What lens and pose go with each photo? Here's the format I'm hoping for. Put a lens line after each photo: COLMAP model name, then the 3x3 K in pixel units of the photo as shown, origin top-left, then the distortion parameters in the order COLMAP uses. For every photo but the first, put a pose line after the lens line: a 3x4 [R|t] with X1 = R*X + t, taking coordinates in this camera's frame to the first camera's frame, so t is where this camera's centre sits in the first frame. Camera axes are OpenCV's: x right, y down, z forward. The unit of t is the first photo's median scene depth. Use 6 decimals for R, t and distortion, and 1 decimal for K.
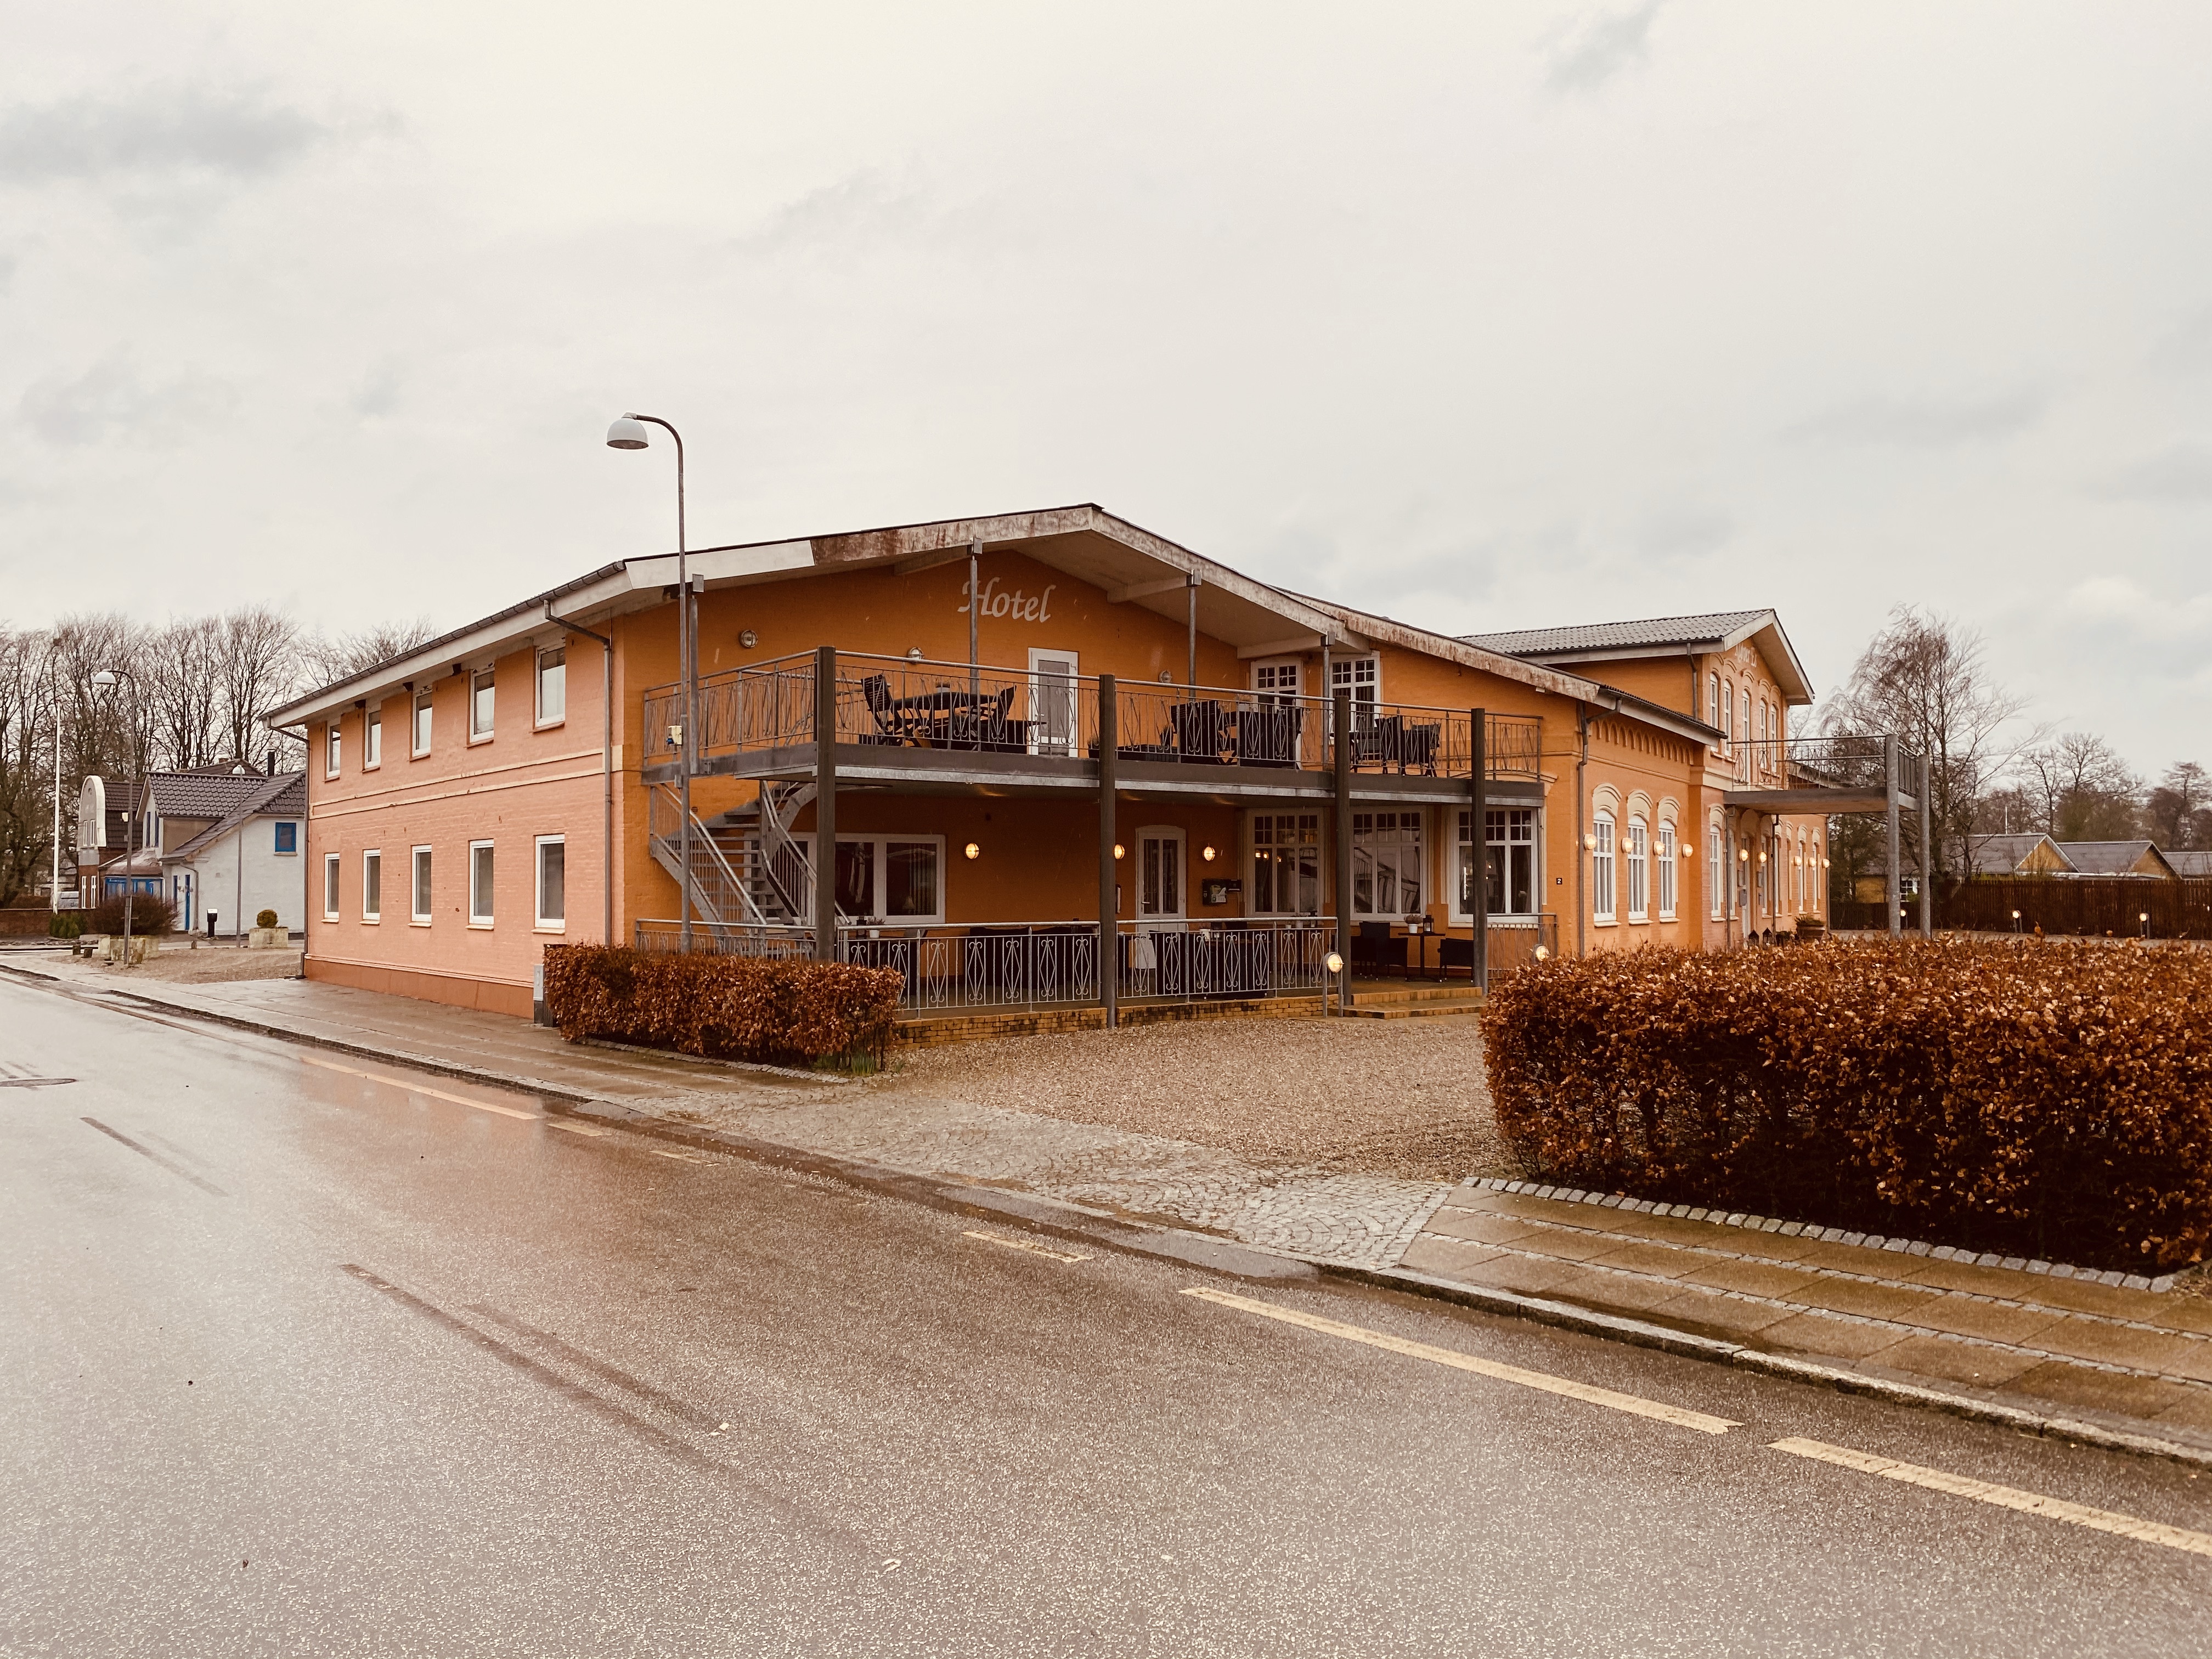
lens RADIAL K [[1664.3, 0, 1106.0], [0, 1664.3, 829.5], [0, 0, 1]] dist [0.181889, -0.000433]
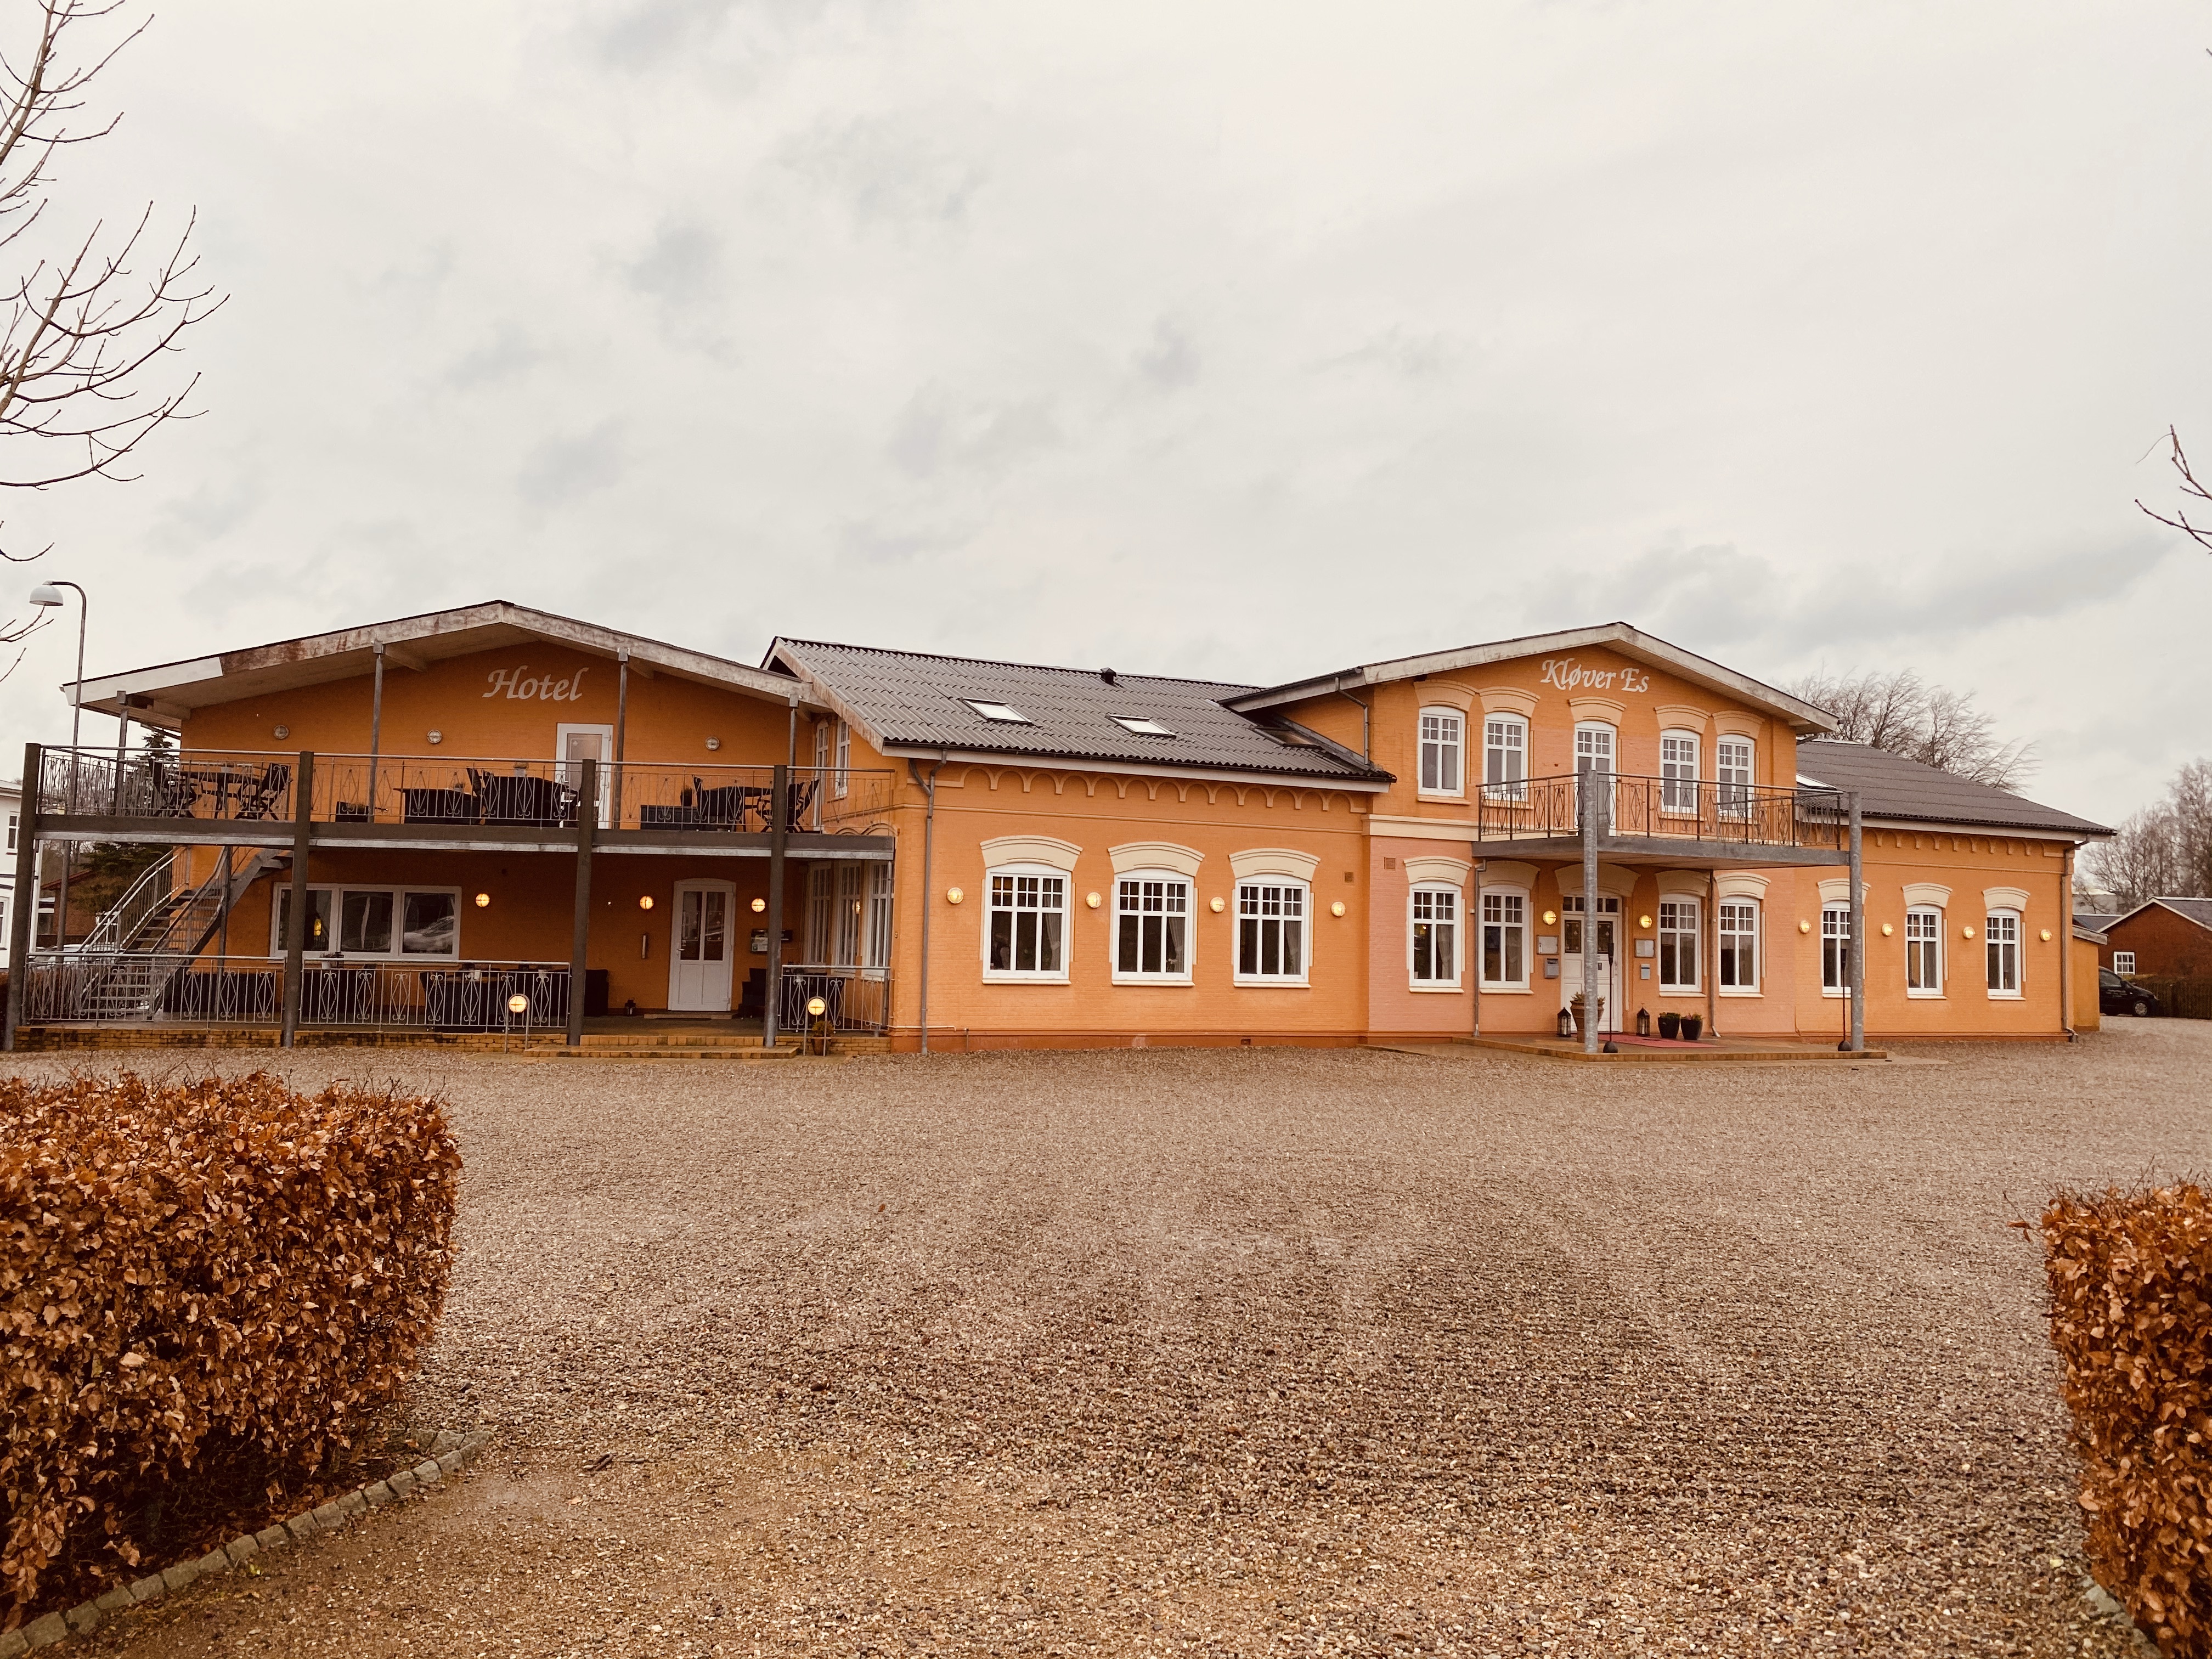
lens RADIAL K [[1692.8, 0, 1106.0], [0, 1692.8, 829.5], [0, 0, 1]] dist [0.042770, -0.003010]
pose [[0.825217, -0.014097, -0.564639, 0.945475], [-0.005005, 0.999467, -0.032268, -0.000219], [0.564793, 0.029454, 0.824707, 0.255213]]
